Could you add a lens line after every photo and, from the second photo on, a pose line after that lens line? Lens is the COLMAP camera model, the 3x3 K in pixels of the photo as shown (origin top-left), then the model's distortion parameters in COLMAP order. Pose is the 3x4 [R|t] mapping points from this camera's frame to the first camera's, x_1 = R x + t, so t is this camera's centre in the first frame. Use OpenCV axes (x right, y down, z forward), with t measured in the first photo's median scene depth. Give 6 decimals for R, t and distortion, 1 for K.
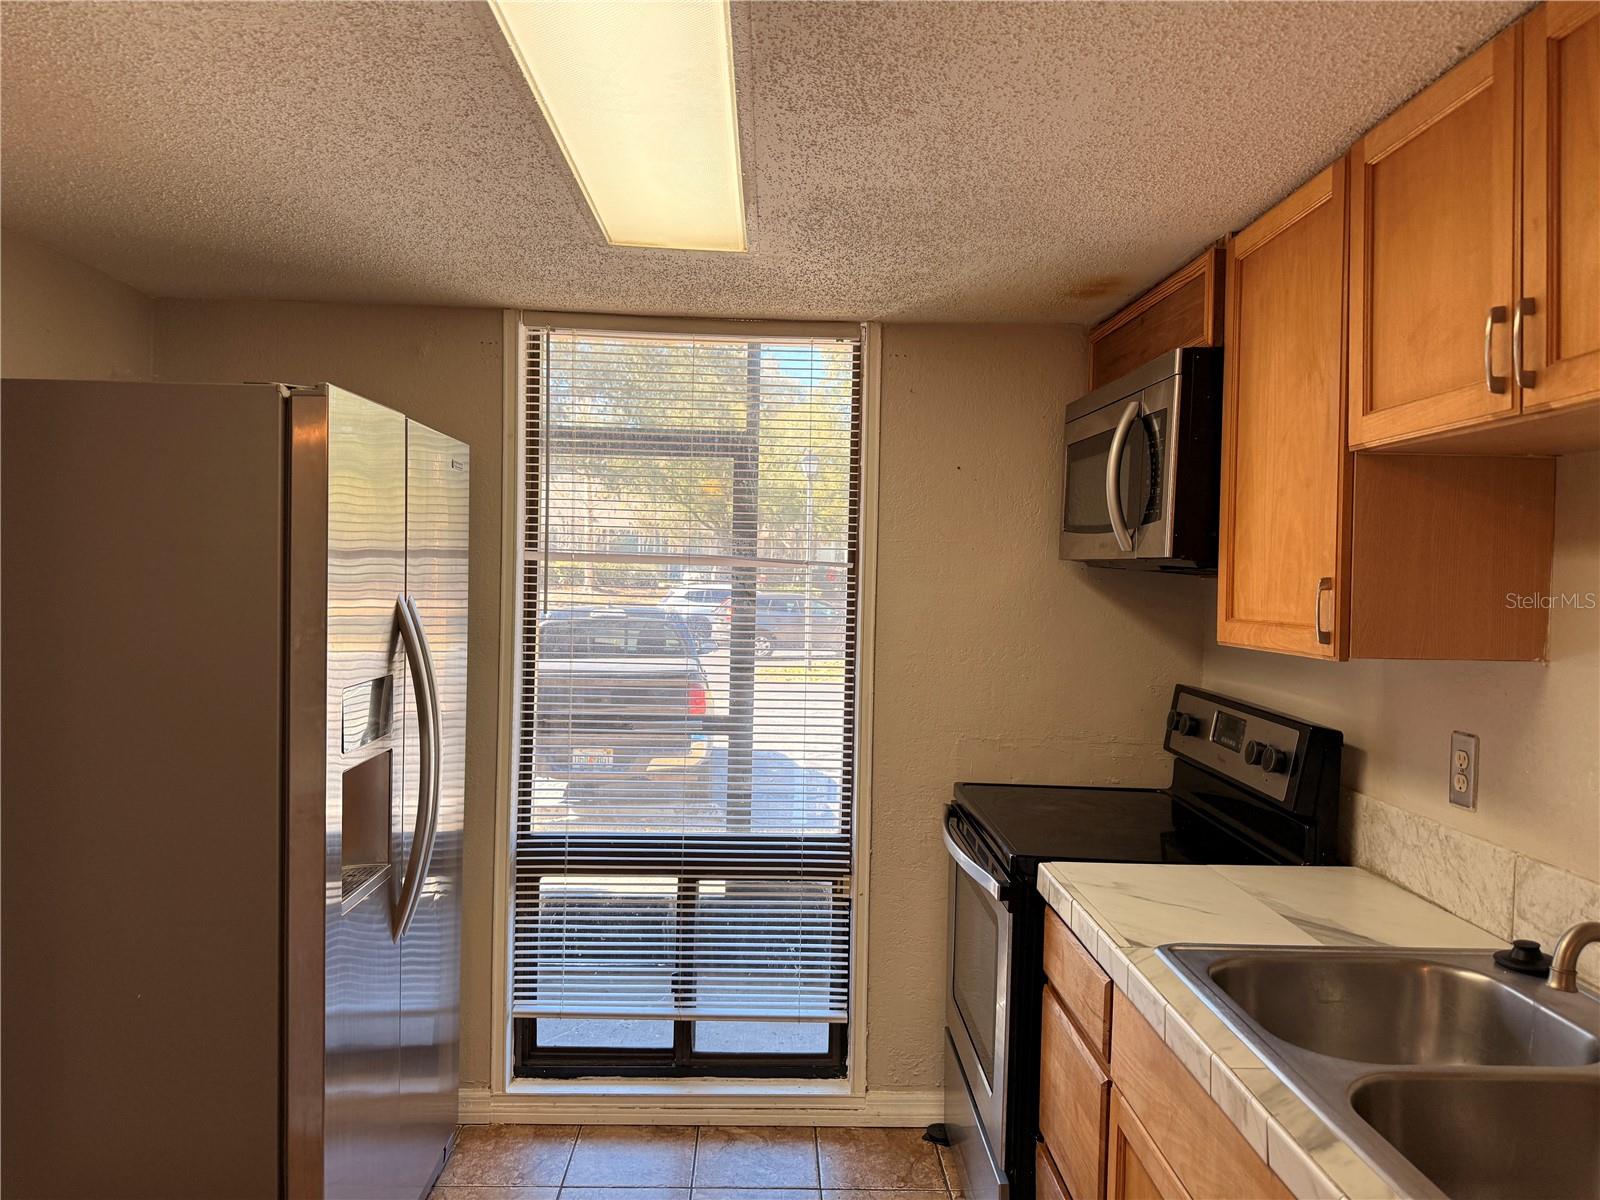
lens RADIAL K [[1131.7, 0, 792.4], [0, 1131.7, 594.6], [0, 0, 1]] dist [0.178157, -0.323668]
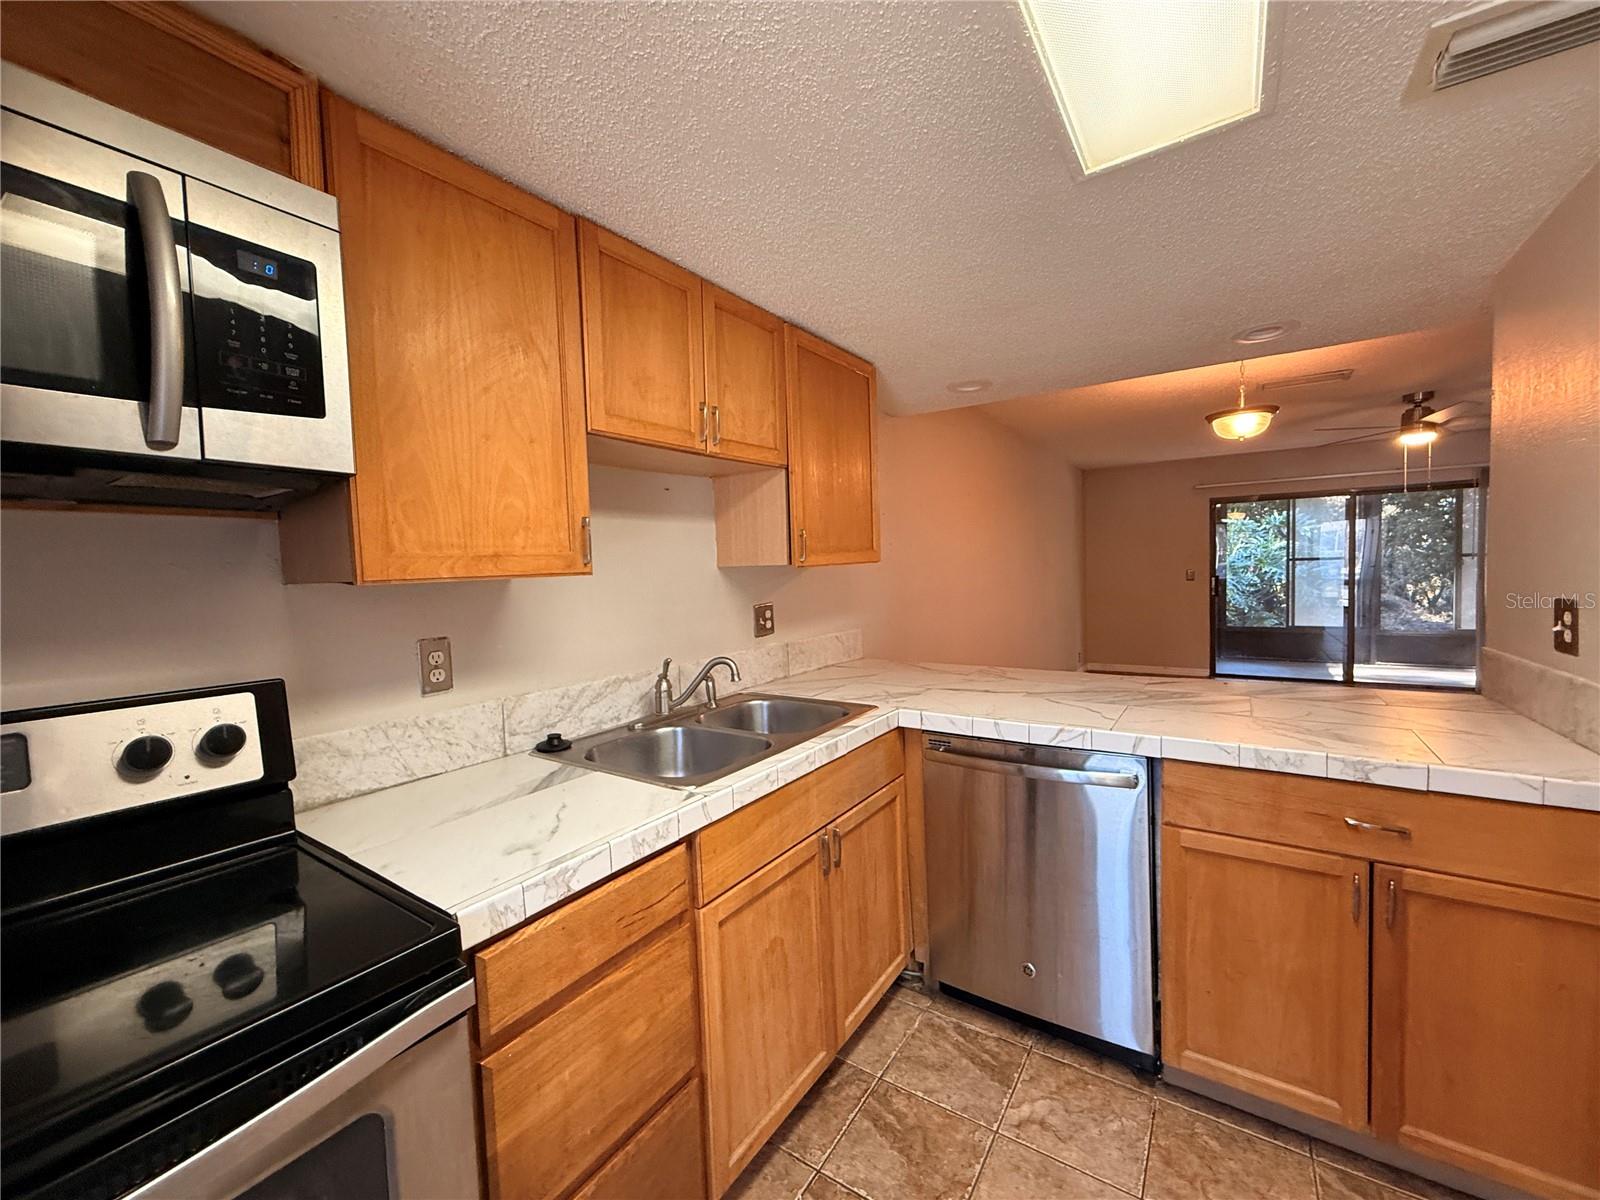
lens RADIAL K [[636.4, 0, 800.0], [0, 636.4, 600.0], [0, 0, 1]] dist [0.000464, 0.000035]
pose [[-0.821236, -0.022618, 0.570140, -0.181168], [0.028520, 0.996338, 0.080606, 0.028782], [-0.569875, 0.082457, -0.817584, 1.342289]]
